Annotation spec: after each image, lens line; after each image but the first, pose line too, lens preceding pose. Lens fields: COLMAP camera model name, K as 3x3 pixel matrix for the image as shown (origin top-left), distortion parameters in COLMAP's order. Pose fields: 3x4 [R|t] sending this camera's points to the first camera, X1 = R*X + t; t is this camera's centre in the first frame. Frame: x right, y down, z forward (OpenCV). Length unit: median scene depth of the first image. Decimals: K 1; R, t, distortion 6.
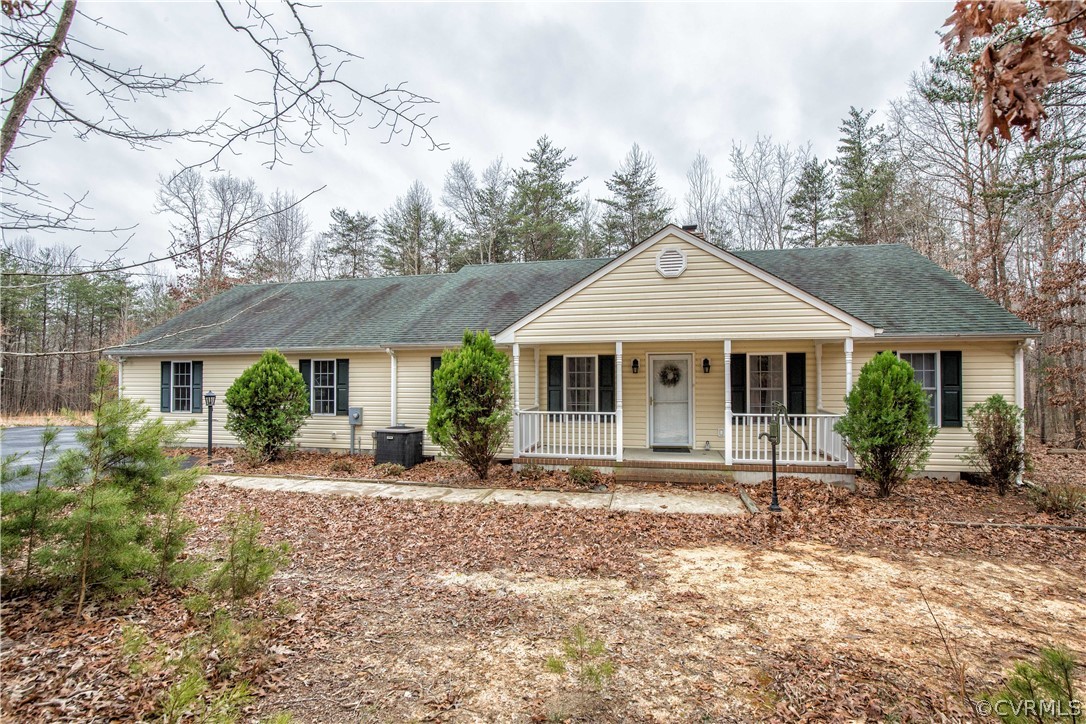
lens RADIAL K [[515.6, 0, 508.7], [0, 515.6, 371.8], [0, 0, 1]] dist [-0.041072, 0.008222]
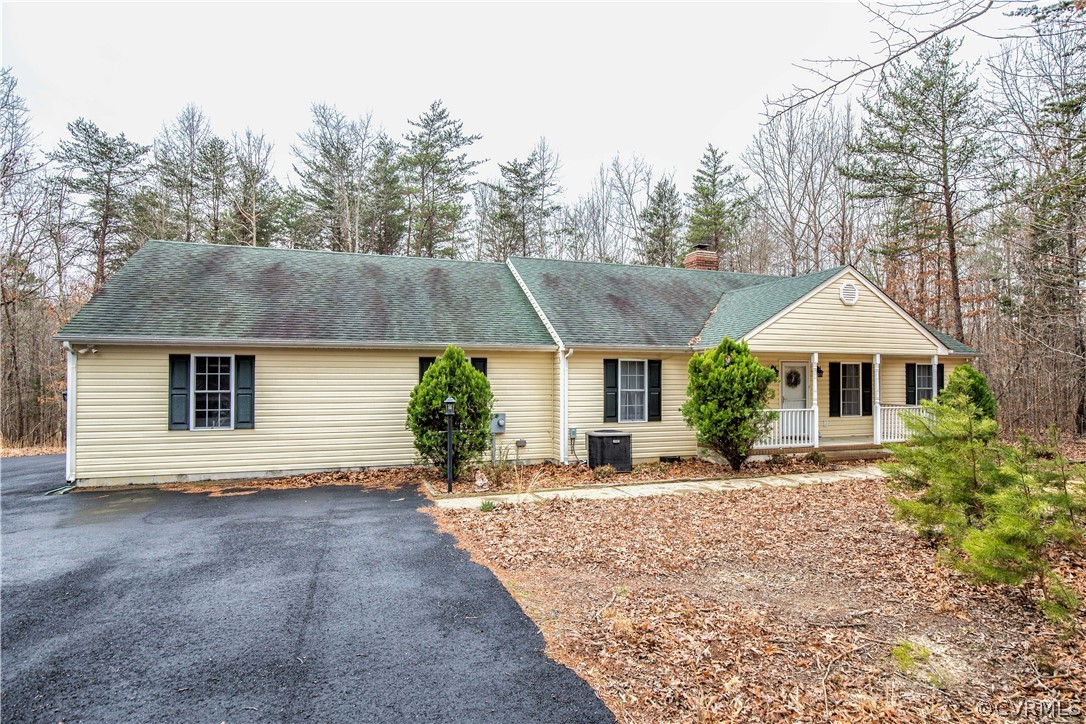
lens RADIAL K [[635.6, 0, 521.4], [0, 635.6, 364.4], [0, 0, 1]] dist [-0.017254, 0.000208]
pose [[0.835790, 0.016807, 0.548792, -1.069463], [-0.009072, 0.999818, -0.016803, 0.003470], [-0.548974, 0.009065, 0.835790, 0.085059]]
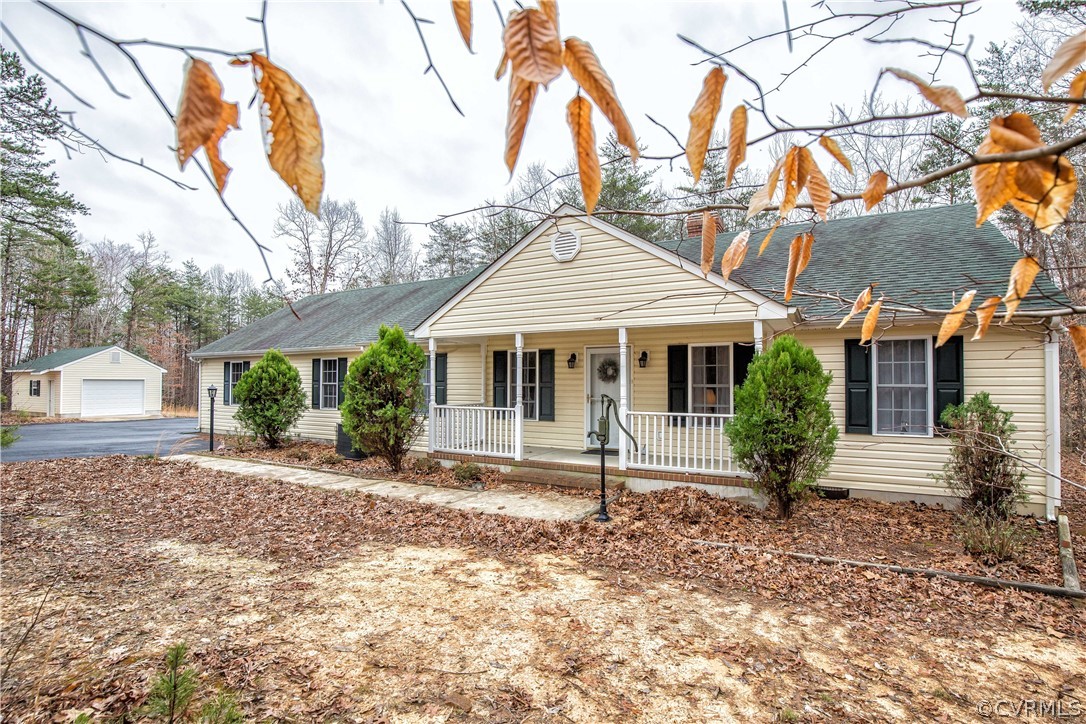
lens RADIAL K [[515.6, 0, 508.7], [0, 515.6, 371.8], [0, 0, 1]] dist [-0.041072, 0.008222]
pose [[0.958302, -0.001367, -0.285754, 0.403825], [-0.001433, 0.999953, -0.009590, 0.018310], [0.285754, 0.009600, 0.958255, 0.076679]]
